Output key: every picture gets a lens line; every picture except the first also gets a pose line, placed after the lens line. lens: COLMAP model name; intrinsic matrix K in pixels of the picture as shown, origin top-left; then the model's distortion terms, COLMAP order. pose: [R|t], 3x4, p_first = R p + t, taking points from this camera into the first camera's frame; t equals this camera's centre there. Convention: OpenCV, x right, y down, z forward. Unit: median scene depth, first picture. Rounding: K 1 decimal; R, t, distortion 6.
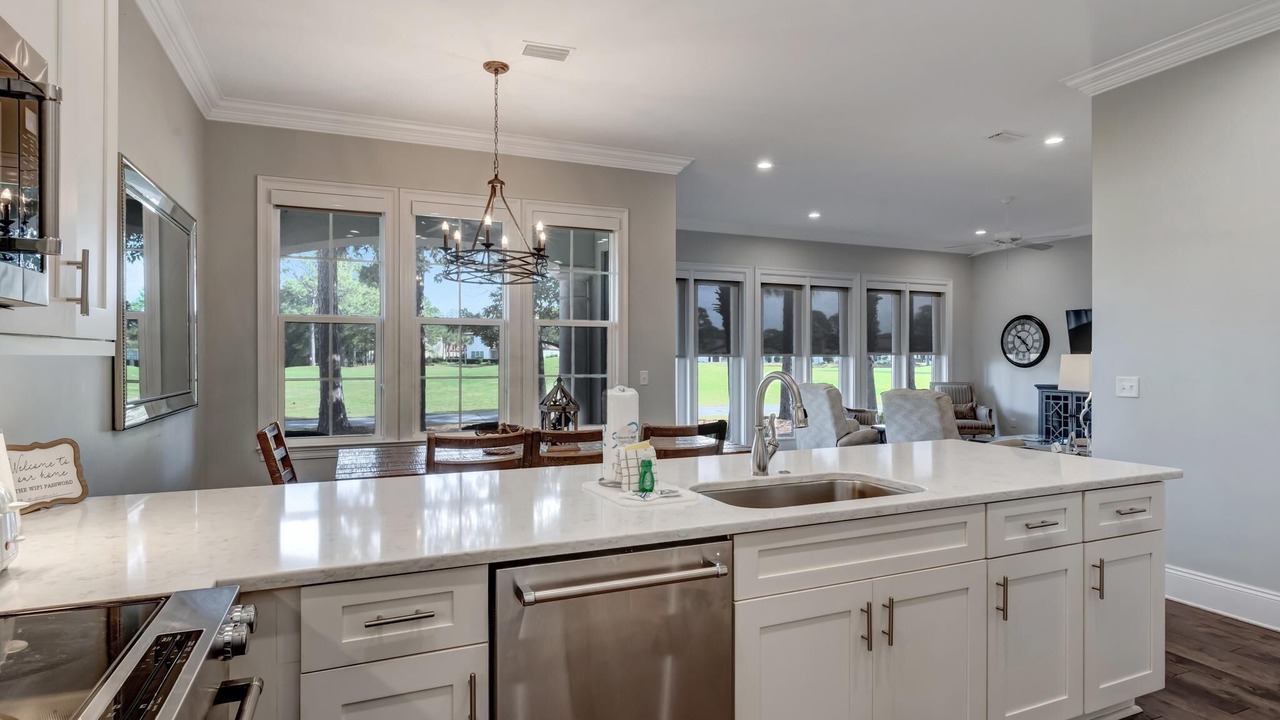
lens RADIAL K [[688.1, 0, 651.2], [0, 688.1, 360.1], [0, 0, 1]] dist [-0.018422, -0.000199]
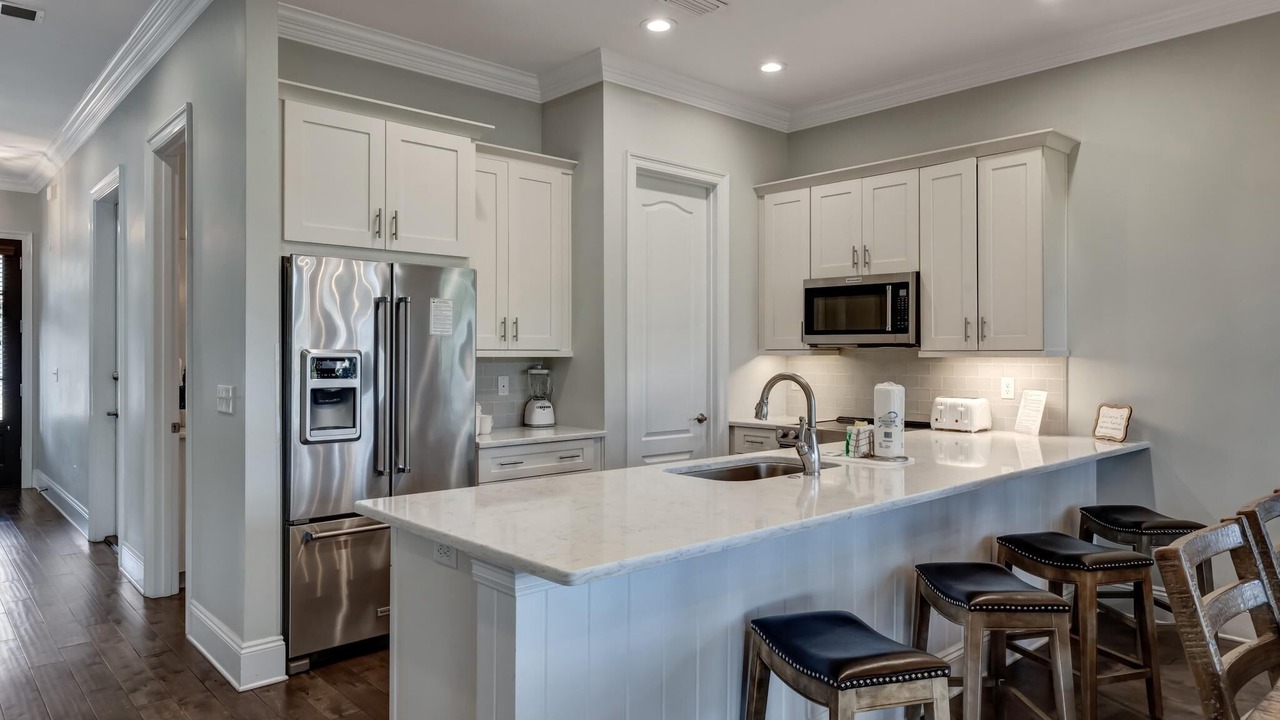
lens RADIAL K [[842.2, 0, 642.2], [0, 842.2, 349.3], [0, 0, 1]] dist [0.010151, 0.000403]
pose [[-0.952301, -0.002867, -0.305147, 0.791306], [-0.003095, 0.999995, 0.000263, -0.018935], [0.305144, 0.001195, -0.952305, 2.191520]]
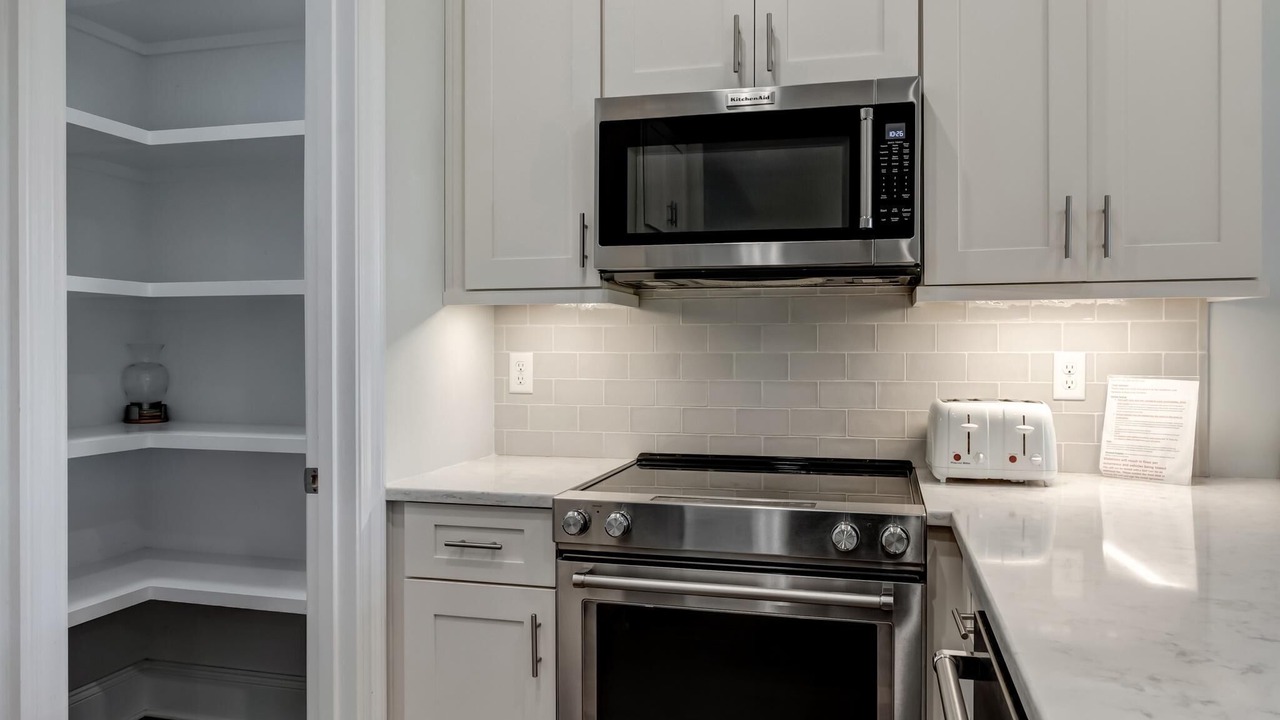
lens RADIAL K [[884.0, 0, 644.1], [0, 884.0, 358.0], [0, 0, 1]] dist [-0.017609, 0.002169]
pose [[-0.629938, 0.007341, -0.776611, 0.358091], [-0.004291, 0.999907, 0.012932, 0.042138], [0.776634, 0.011479, -0.629848, 0.794594]]
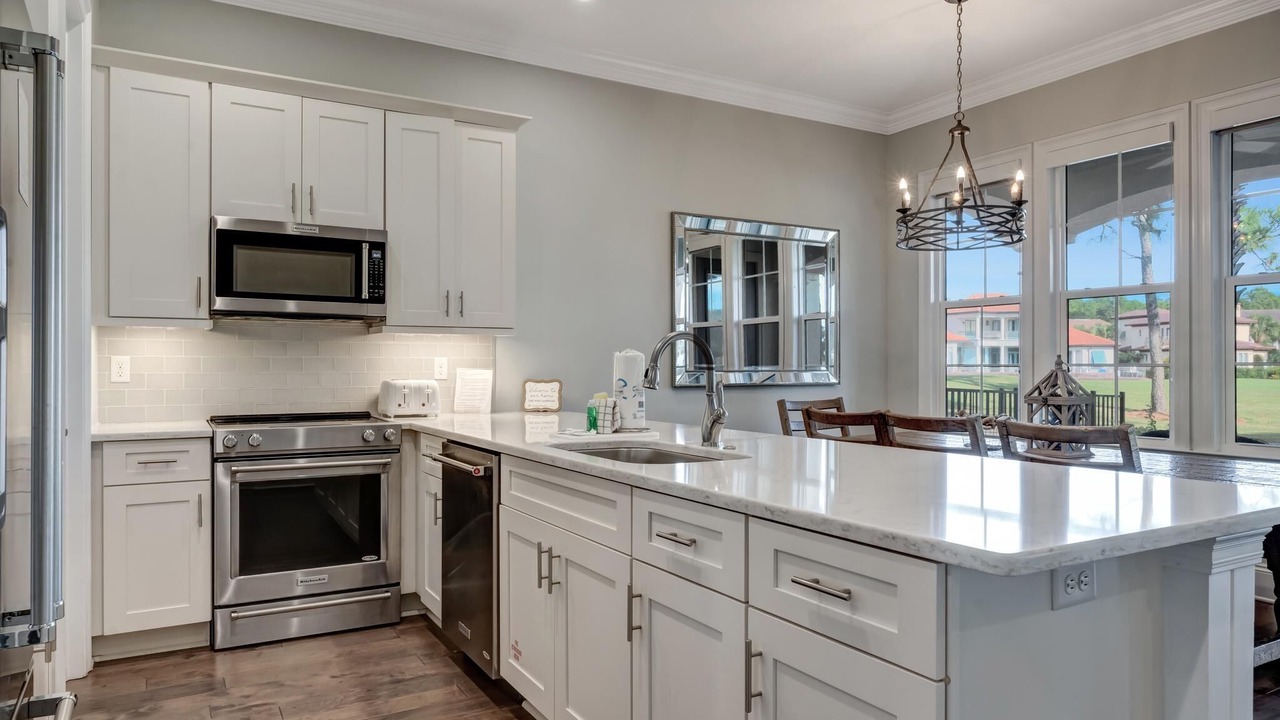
lens RADIAL K [[842.2, 0, 644.4], [0, 842.2, 355.4], [0, 0, 1]] dist [0.010151, 0.000403]
pose [[0.110046, -0.012225, -0.993851, 1.301641], [-0.006067, 0.999897, -0.012971, 0.063289], [0.993908, 0.007457, 0.109960, 0.807976]]
